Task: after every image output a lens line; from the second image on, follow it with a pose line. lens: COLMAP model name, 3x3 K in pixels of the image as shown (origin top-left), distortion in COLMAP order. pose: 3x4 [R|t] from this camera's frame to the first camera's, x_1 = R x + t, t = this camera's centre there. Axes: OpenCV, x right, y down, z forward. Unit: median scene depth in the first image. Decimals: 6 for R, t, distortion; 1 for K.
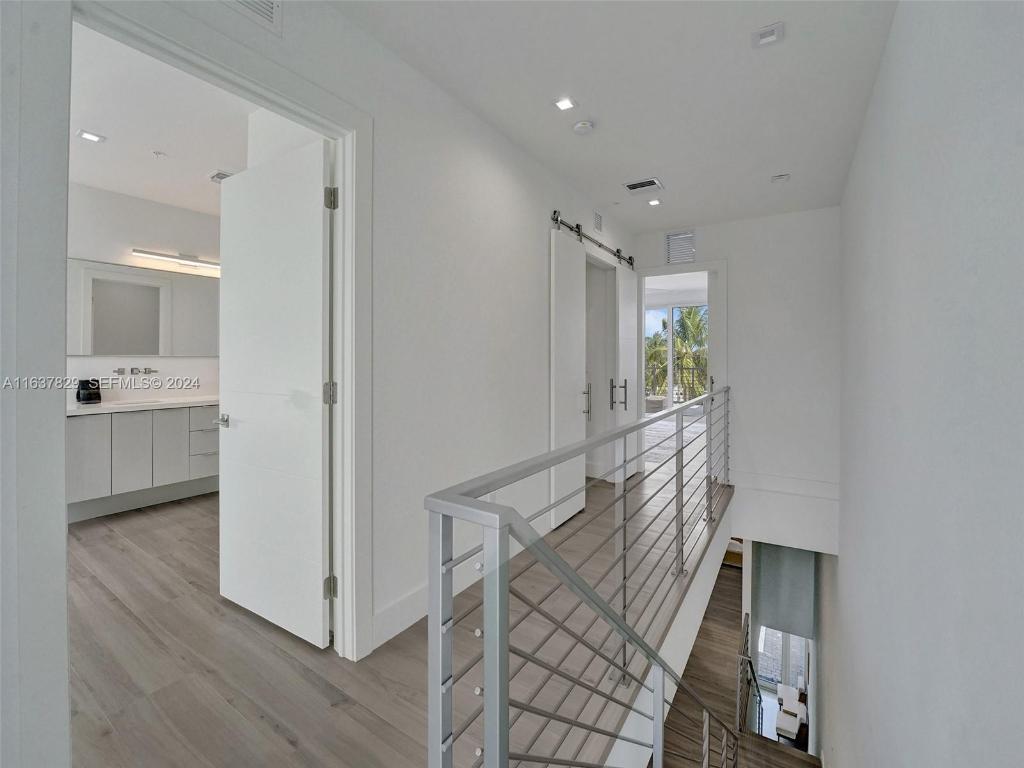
lens RADIAL K [[422.1, 0, 512.9], [0, 422.1, 384.4], [0, 0, 1]] dist [0.000351, 0.000057]
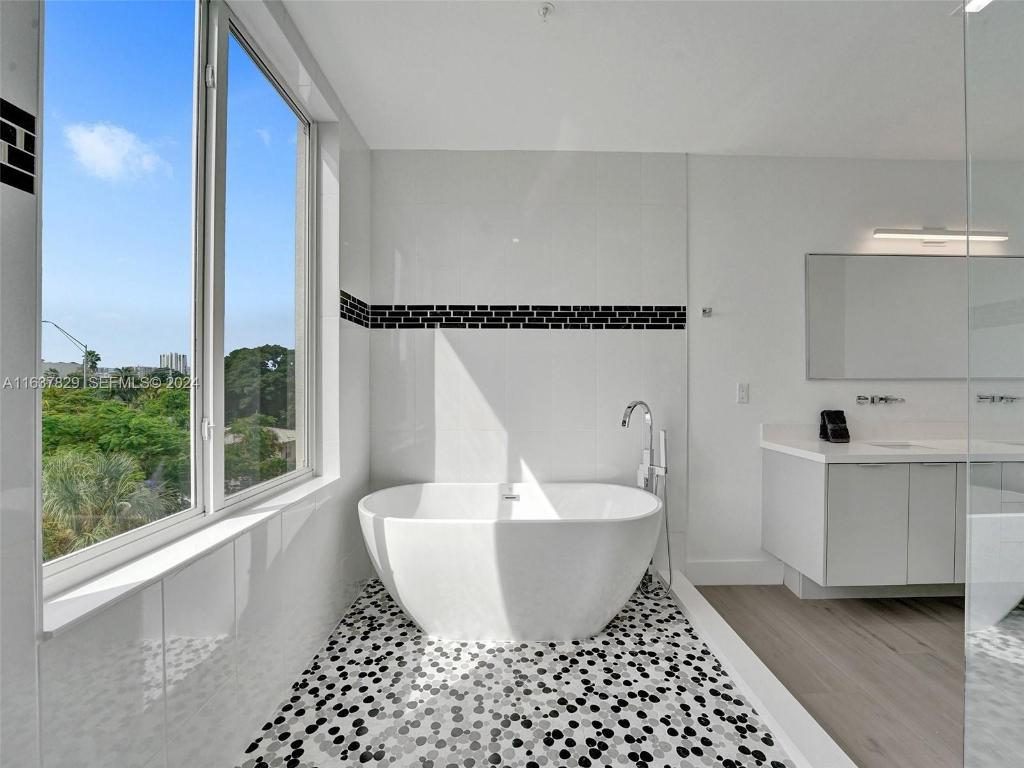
lens RADIAL K [[422.1, 0, 512.9], [0, 422.1, 384.1], [0, 0, 1]] dist [0.000351, 0.000057]
pose [[0.561611, 0.005544, -0.827383, -0.657532], [-0.050700, 0.998329, -0.027725, -0.007081], [0.825847, 0.057519, 0.560954, 0.104673]]
